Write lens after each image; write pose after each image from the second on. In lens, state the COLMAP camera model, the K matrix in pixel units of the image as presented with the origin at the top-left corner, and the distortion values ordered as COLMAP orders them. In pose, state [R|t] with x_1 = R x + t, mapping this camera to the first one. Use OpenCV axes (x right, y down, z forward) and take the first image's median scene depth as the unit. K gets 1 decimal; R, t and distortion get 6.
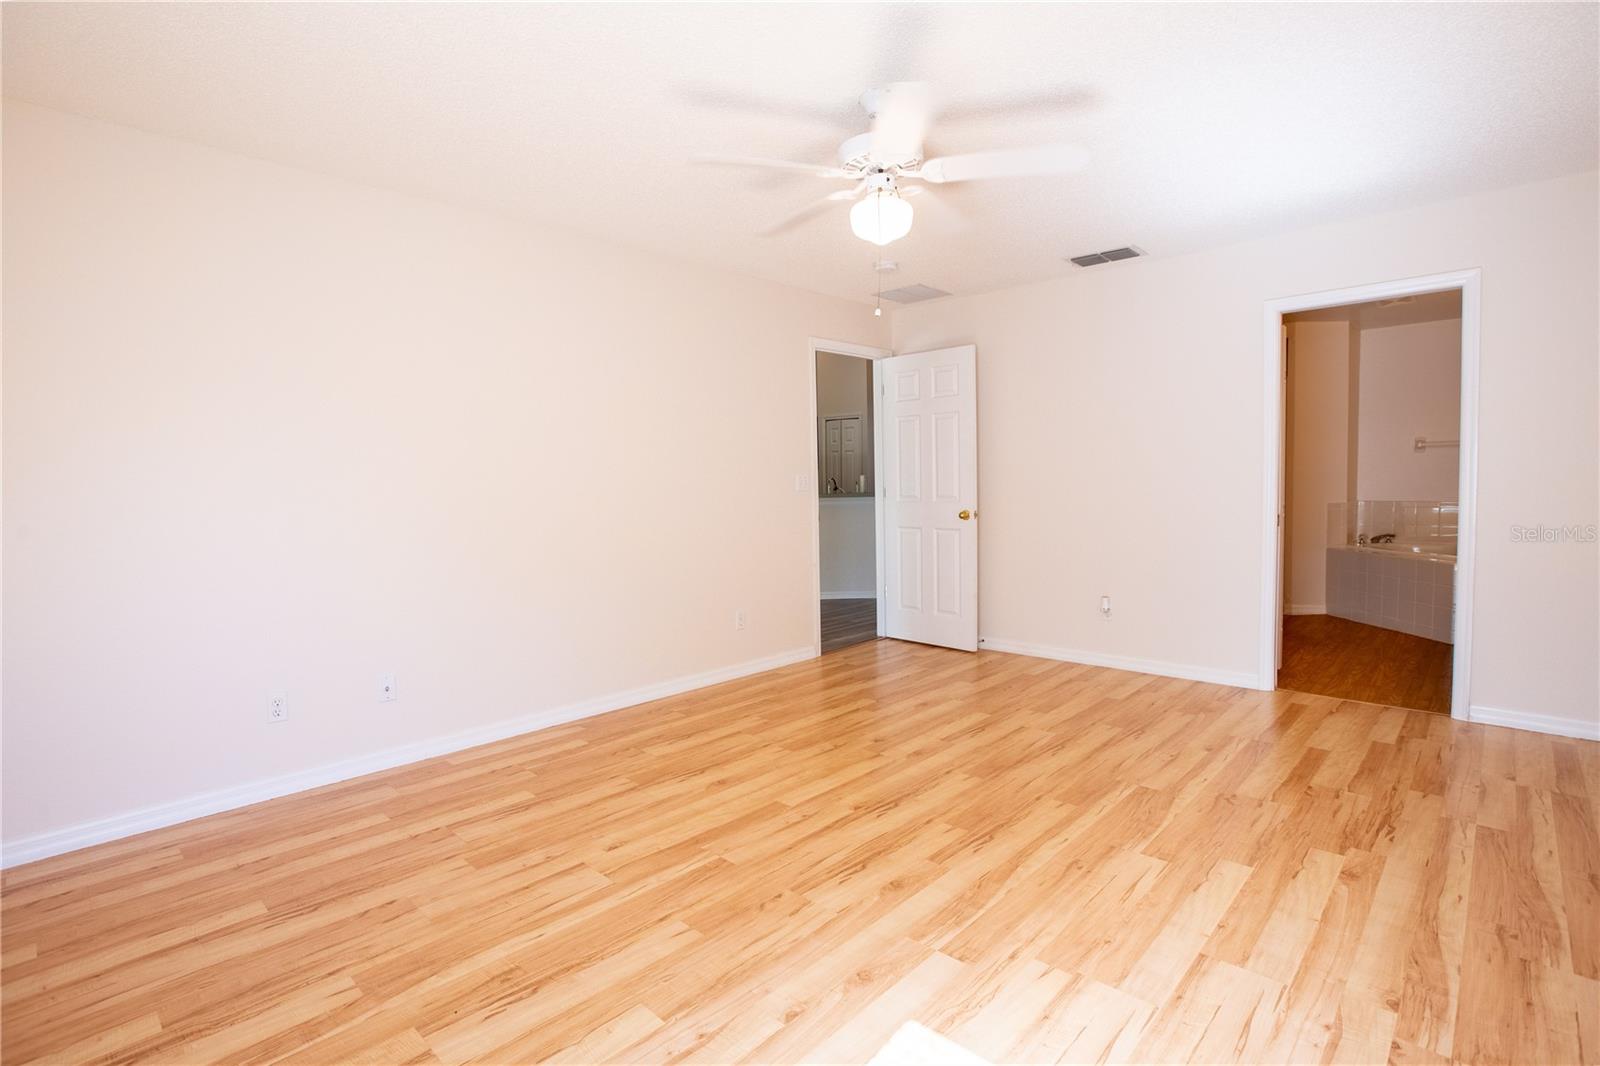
lens RADIAL K [[739.1, 0, 800.0], [0, 739.1, 533.0], [0, 0, 1]] dist [-0.054678, 0.021456]
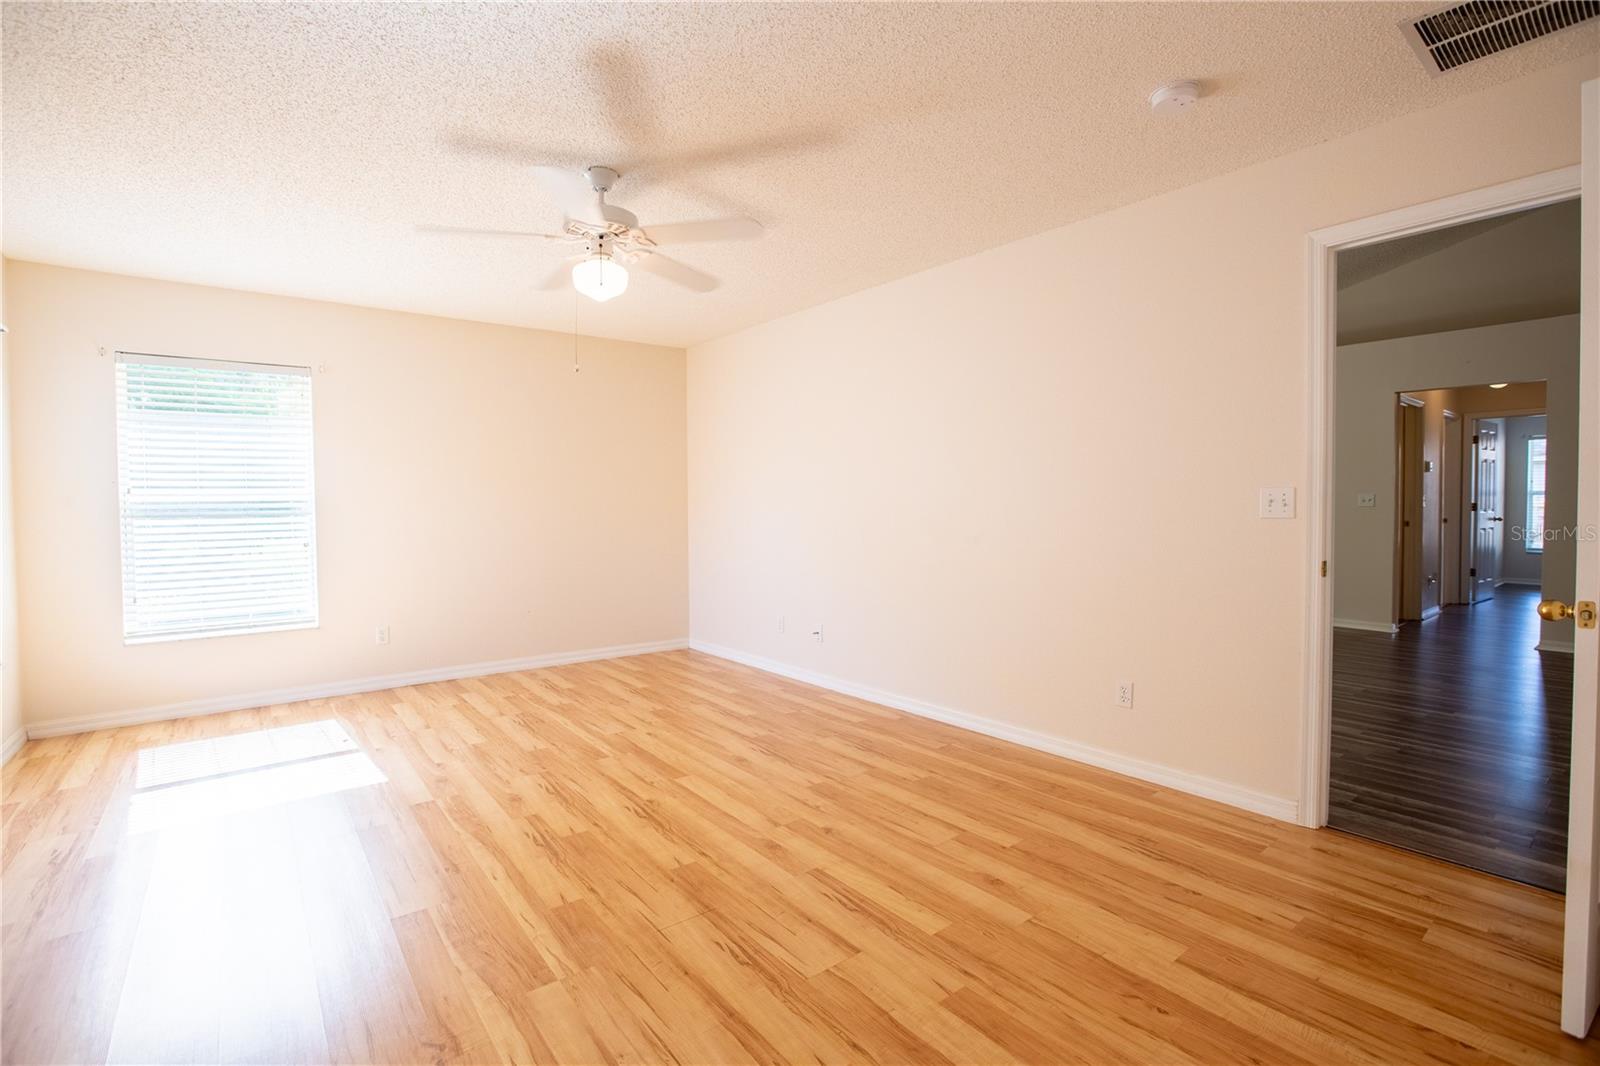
lens RADIAL K [[729.4, 0, 795.2], [0, 729.4, 517.6], [0, 0, 1]] dist [-0.051516, 0.010916]
pose [[-0.133316, 0.037347, -0.990370, 1.069613], [-0.056216, 0.997396, 0.045180, -0.106130], [0.989478, 0.061698, -0.130869, 1.289551]]
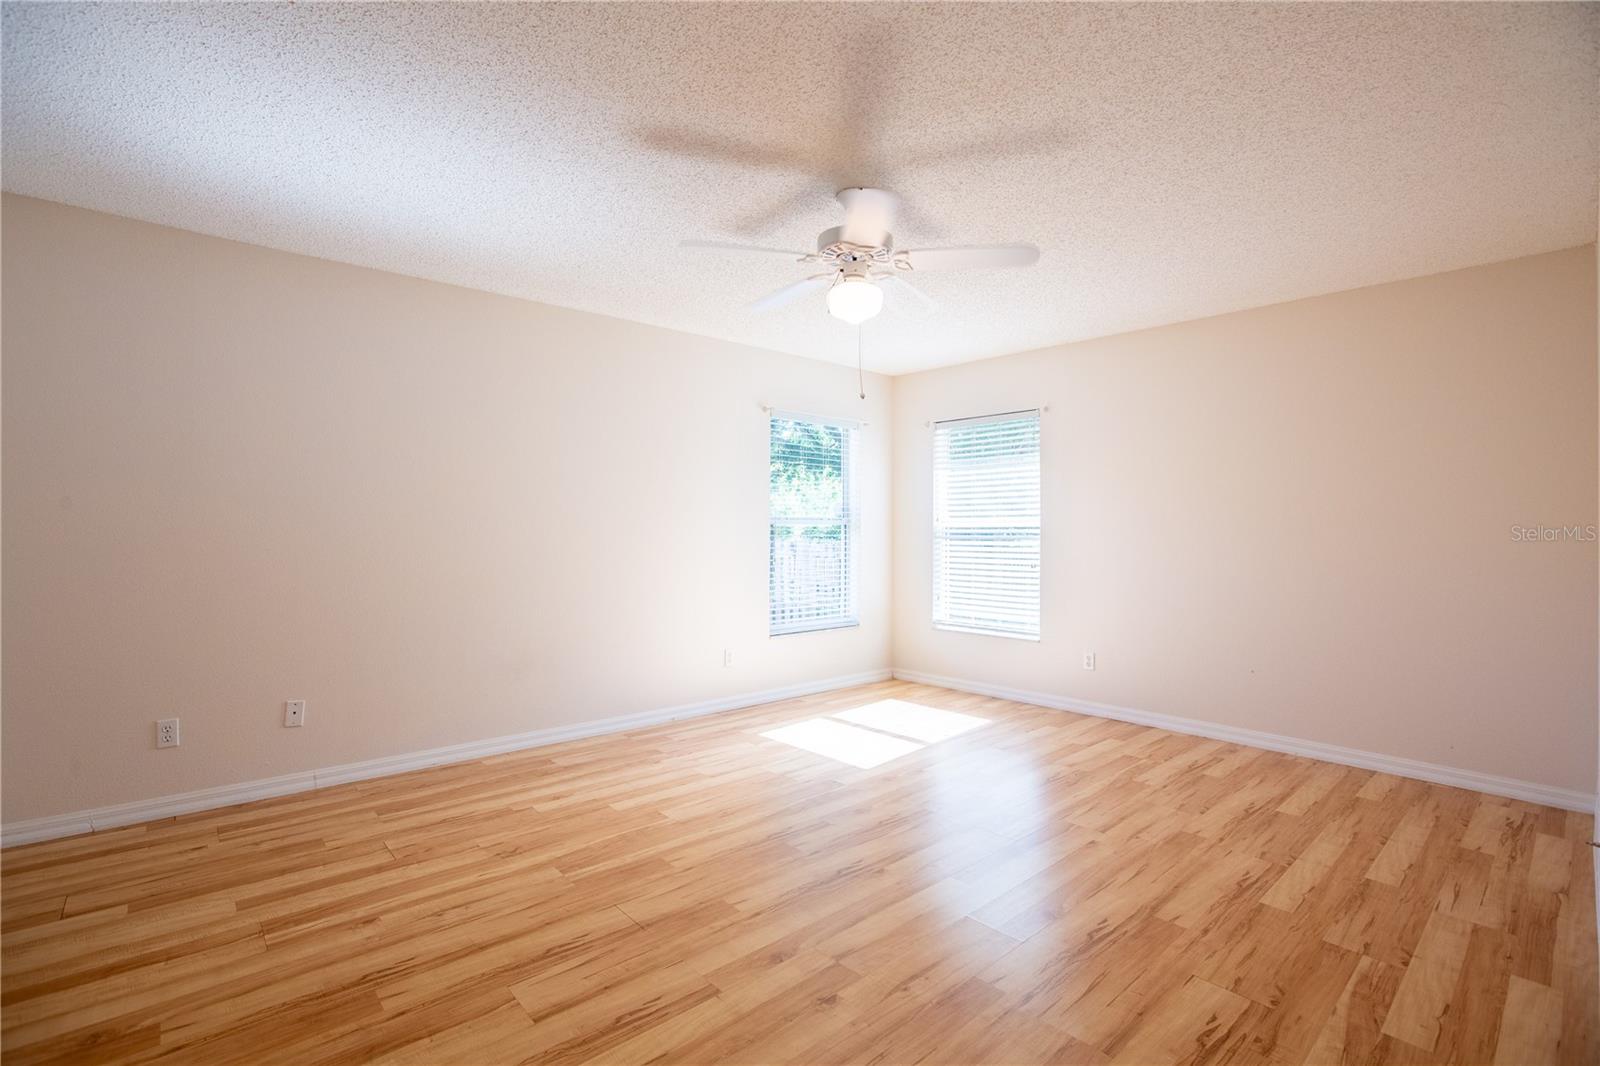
lens RADIAL K [[739.1, 0, 800.0], [0, 739.1, 533.0], [0, 0, 1]] dist [-0.054678, 0.021456]
pose [[-0.996886, 0.013522, 0.077691, 0.099919], [0.018925, 0.997420, 0.069245, -0.135016], [-0.076554, 0.070499, -0.994570, 1.877470]]
